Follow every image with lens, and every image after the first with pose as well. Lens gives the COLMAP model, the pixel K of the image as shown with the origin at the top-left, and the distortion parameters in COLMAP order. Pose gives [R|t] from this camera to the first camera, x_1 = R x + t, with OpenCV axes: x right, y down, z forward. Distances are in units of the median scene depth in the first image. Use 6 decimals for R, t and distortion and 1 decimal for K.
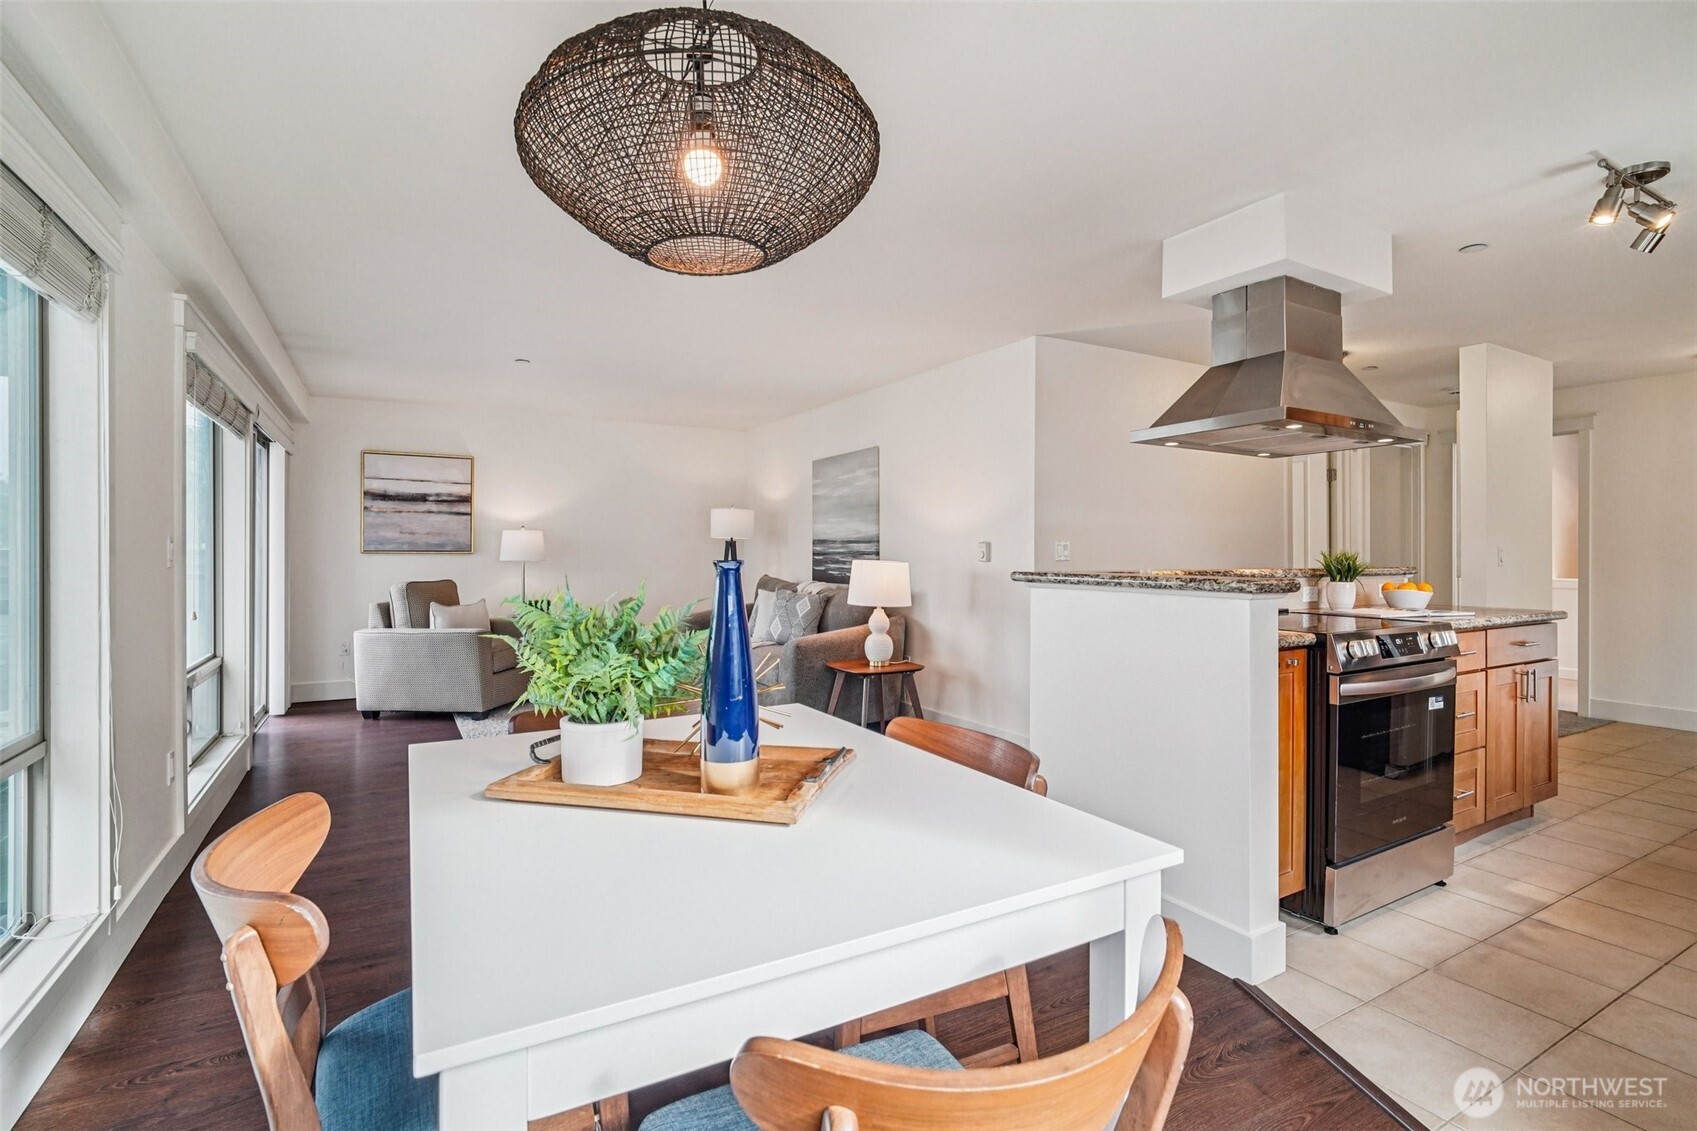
lens RADIAL K [[786.1, 0, 851.6], [0, 786.1, 563.6], [0, 0, 1]] dist [-0.017943, -0.000008]
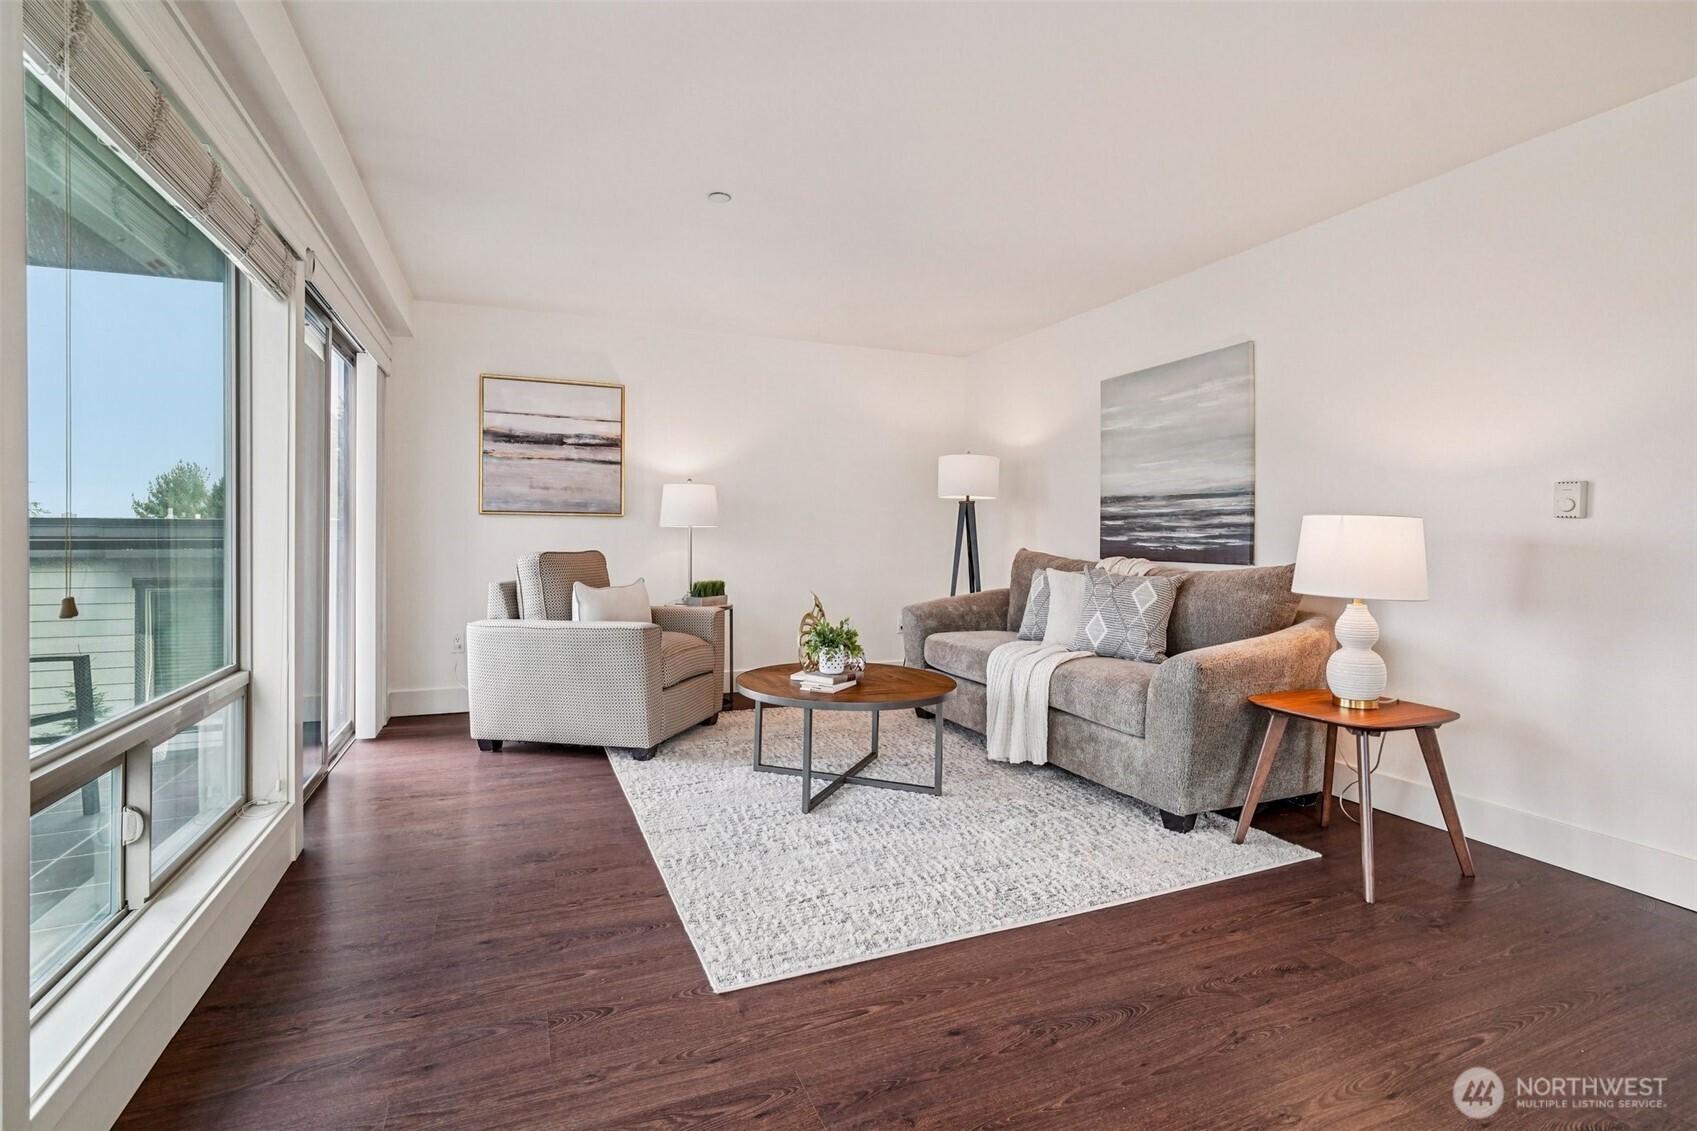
lens RADIAL K [[812.5, 0, 854.9], [0, 812.5, 551.9], [0, 0, 1]] dist [0.001604, -0.000375]
pose [[0.990992, 0.006754, -0.133750, -0.188258], [-0.006061, 0.999966, 0.005588, 0.016355], [0.133783, -0.004727, 0.990999, 0.310009]]
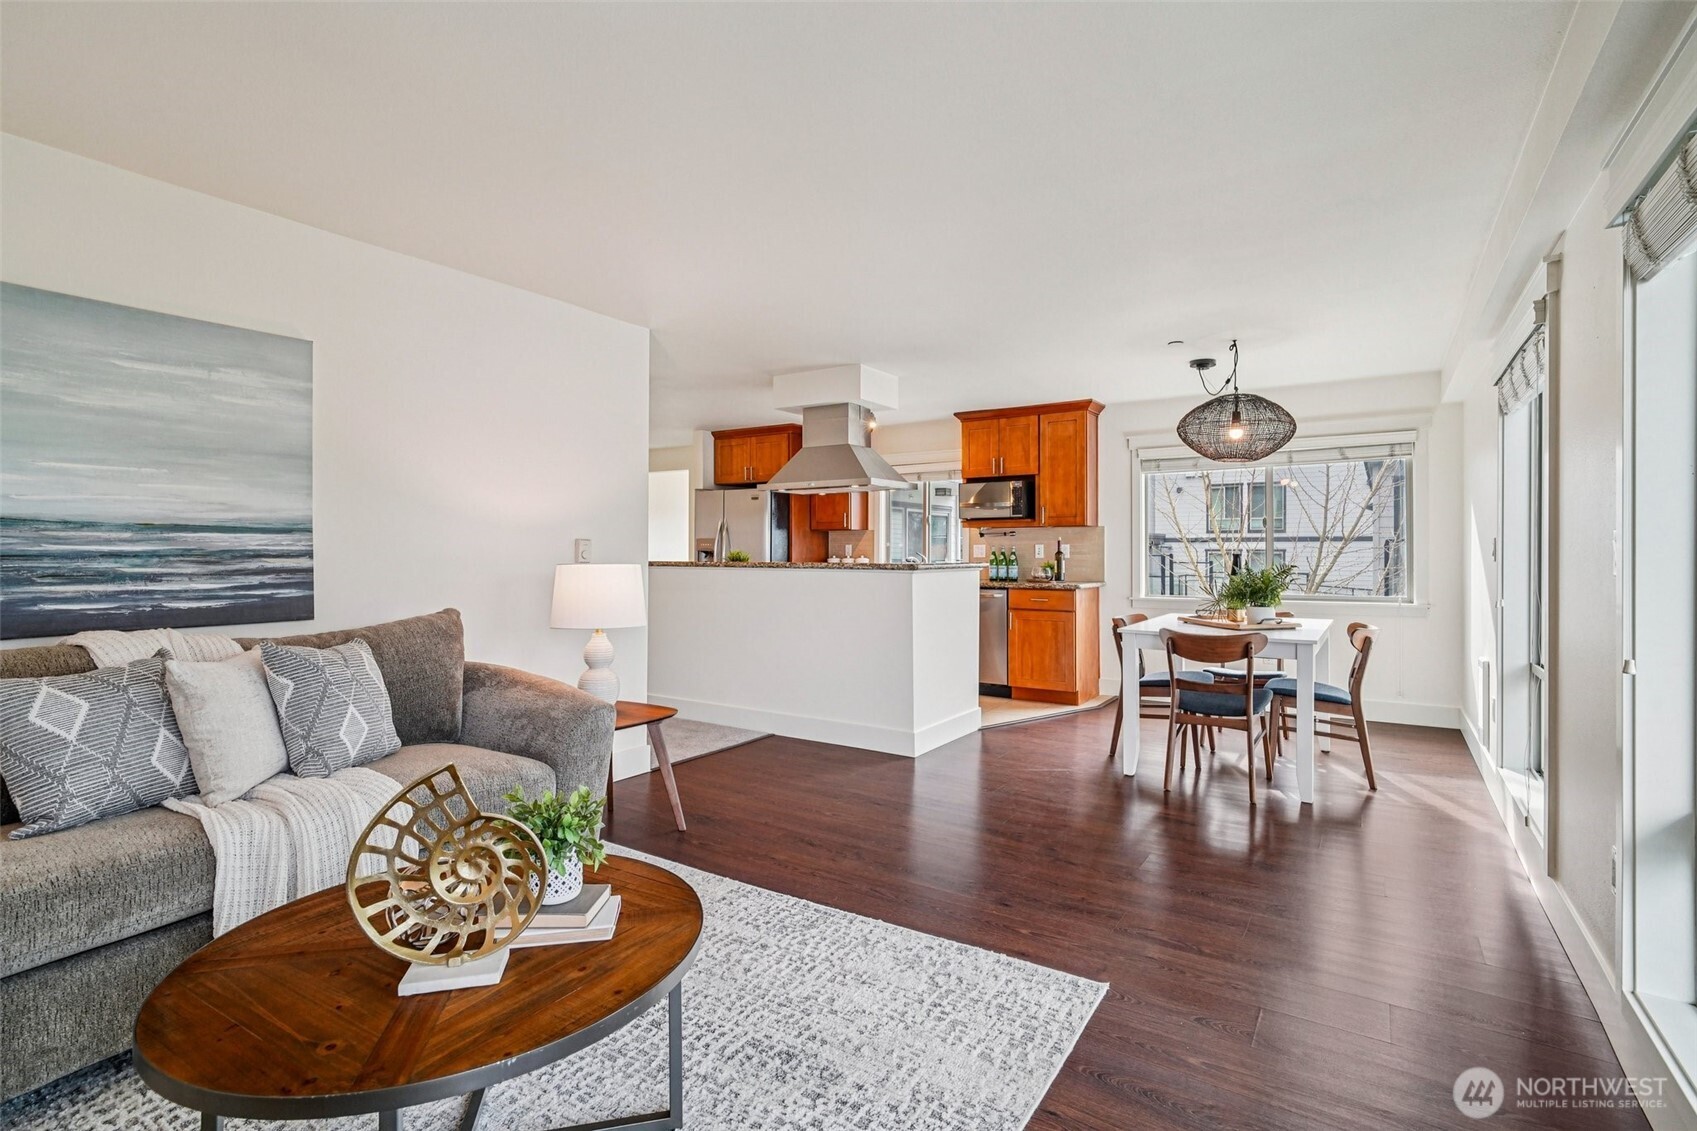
lens RADIAL K [[812.5, 0, 854.9], [0, 812.5, 551.9], [0, 0, 1]] dist [0.001604, -0.000375]
pose [[-0.449727, -0.005779, 0.893147, -0.575595], [0.007626, 0.999918, 0.010310, -0.017017], [-0.893134, 0.011447, -0.449646, 0.903019]]
